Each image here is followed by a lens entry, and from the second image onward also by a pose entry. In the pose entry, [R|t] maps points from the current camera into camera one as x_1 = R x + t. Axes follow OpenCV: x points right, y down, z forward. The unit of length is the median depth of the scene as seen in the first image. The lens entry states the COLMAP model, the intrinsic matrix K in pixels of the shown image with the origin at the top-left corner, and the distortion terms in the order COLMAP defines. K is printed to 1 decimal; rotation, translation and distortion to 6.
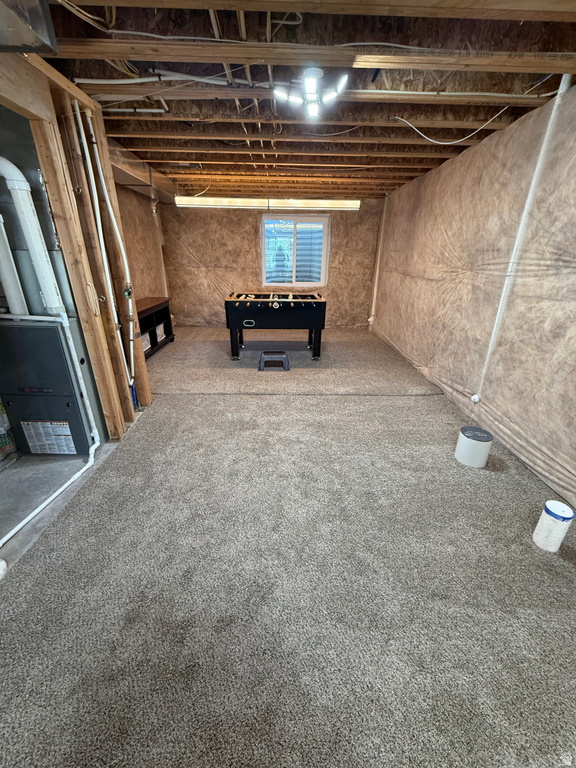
lens RADIAL K [[306.8, 0, 287.9], [0, 306.8, 382.3], [0, 0, 1]] dist [-0.000110, -0.000340]
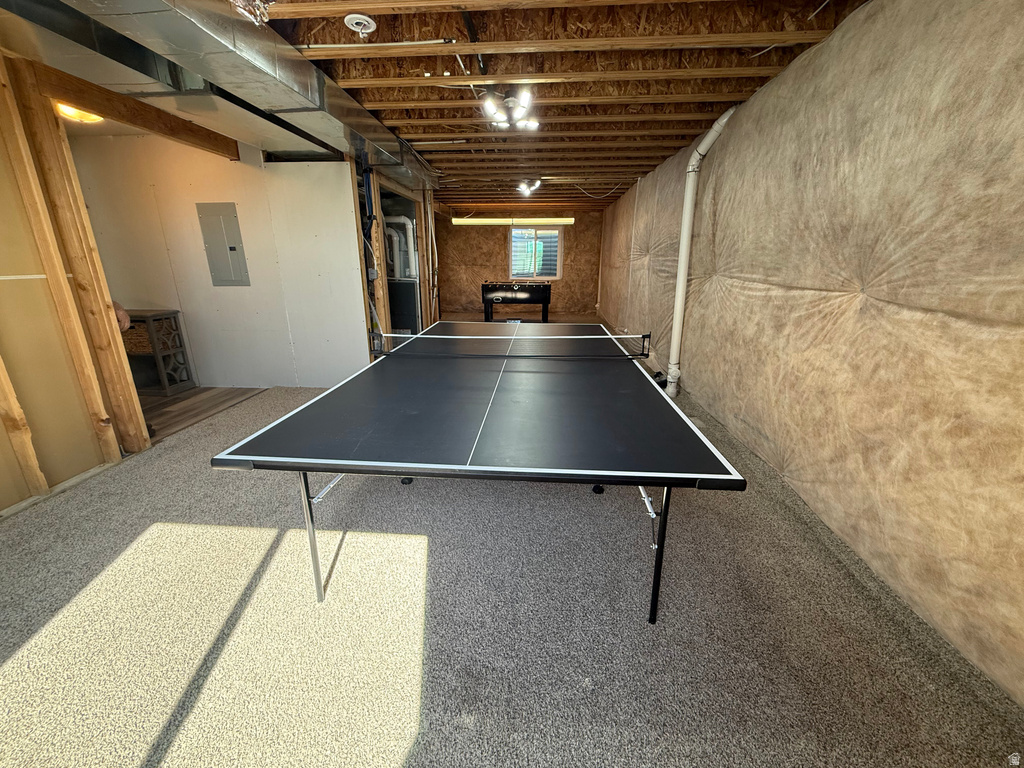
lens RADIAL K [[409.1, 0, 512.7], [0, 409.1, 384.2], [0, 0, 1]] dist [-0.000110, -0.000340]
pose [[0.995967, 0.016183, -0.088252, 0.091170], [-0.024971, 0.994734, -0.099404, 0.295652], [0.086178, 0.101206, 0.991126, -0.651929]]
